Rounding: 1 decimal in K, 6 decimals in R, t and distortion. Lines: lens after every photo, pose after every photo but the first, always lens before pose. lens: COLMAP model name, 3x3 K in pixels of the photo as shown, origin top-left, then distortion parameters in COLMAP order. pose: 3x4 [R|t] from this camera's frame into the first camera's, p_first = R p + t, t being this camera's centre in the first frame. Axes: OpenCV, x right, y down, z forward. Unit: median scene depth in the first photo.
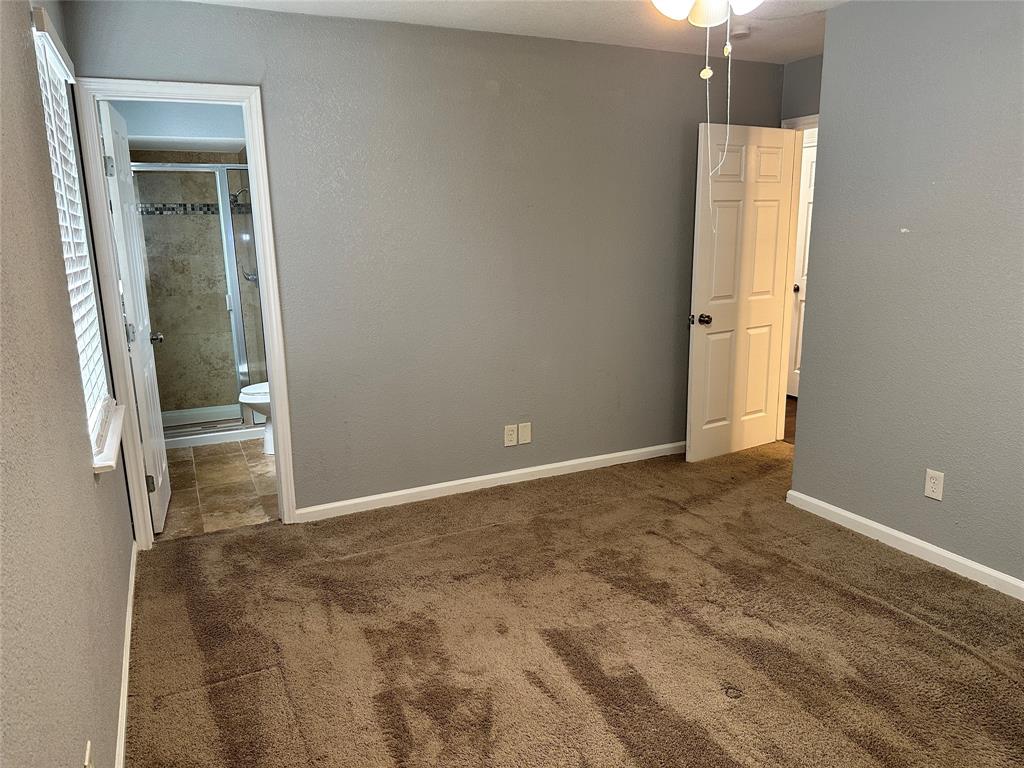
lens RADIAL K [[725.7, 0, 511.1], [0, 725.7, 391.4], [0, 0, 1]] dist [0.087837, -0.082788]
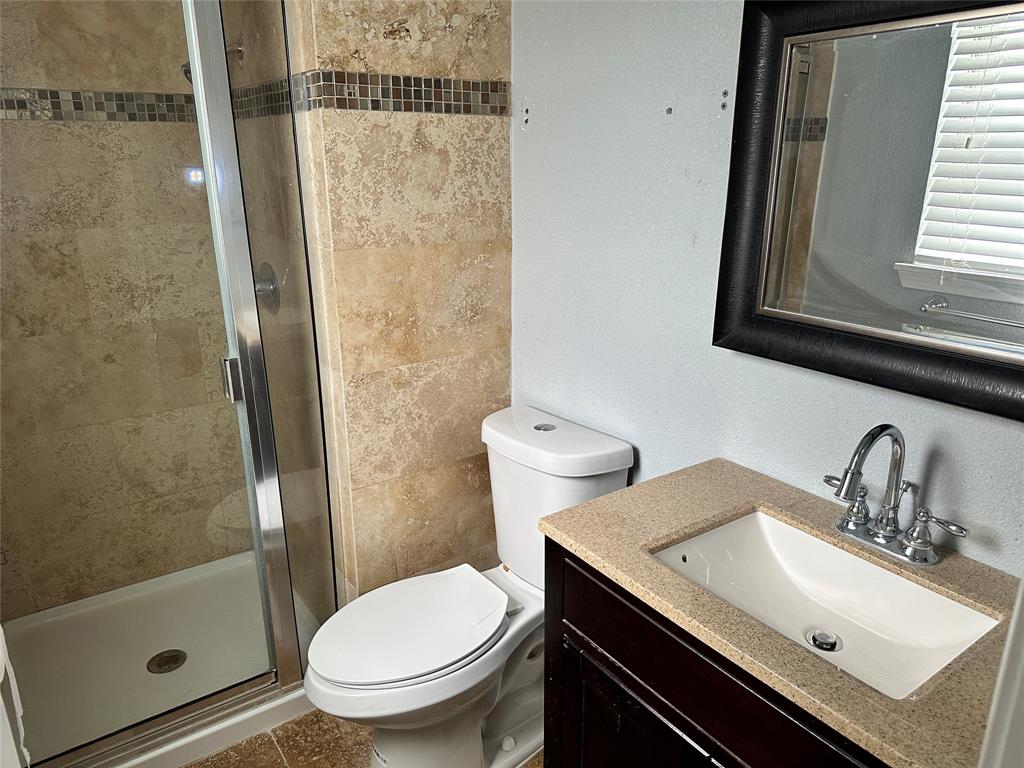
lens RADIAL K [[725.7, 0, 511.1], [0, 725.7, 391.4], [0, 0, 1]] dist [0.087837, -0.082788]
pose [[0.985154, -0.041295, 0.166633, -0.281536], [0.024146, 0.994320, 0.103657, -0.135668], [-0.169967, -0.098095, 0.980555, 0.574621]]
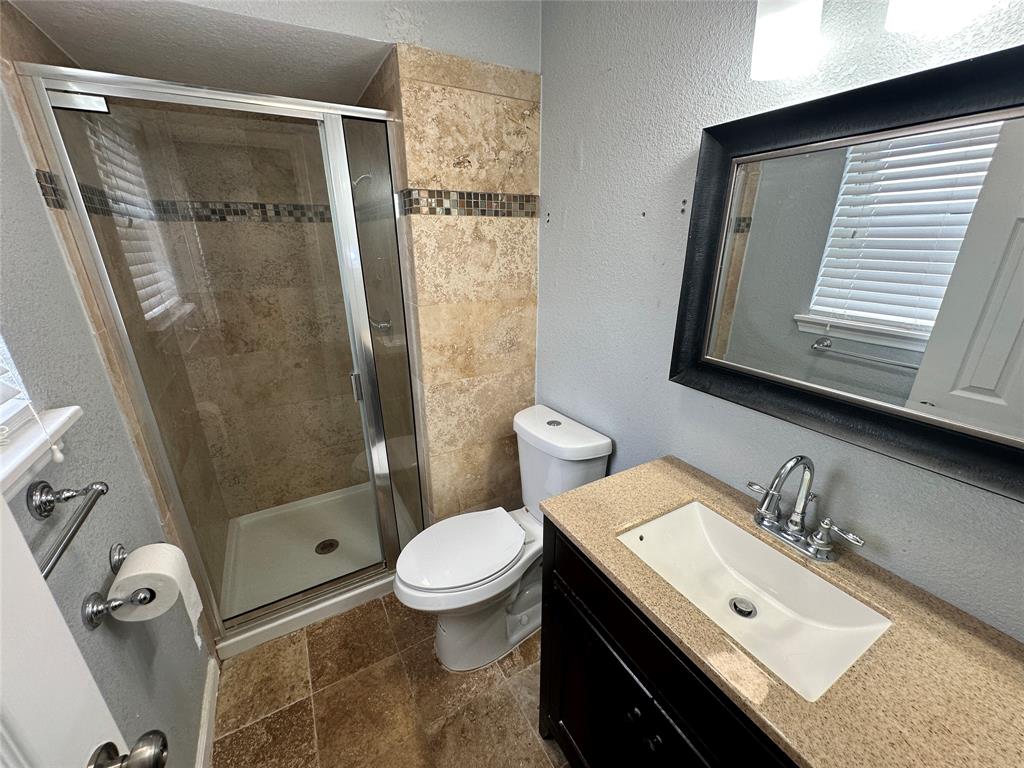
lens RADIAL K [[410.7, 0, 514.3], [0, 410.7, 383.9], [0, 0, 1]] dist [0.020954, -0.000285]
pose [[0.996960, -0.014899, 0.076472, -0.260422], [0.004738, 0.991322, 0.131371, -0.149266], [-0.077766, -0.130610, 0.988379, 0.618882]]
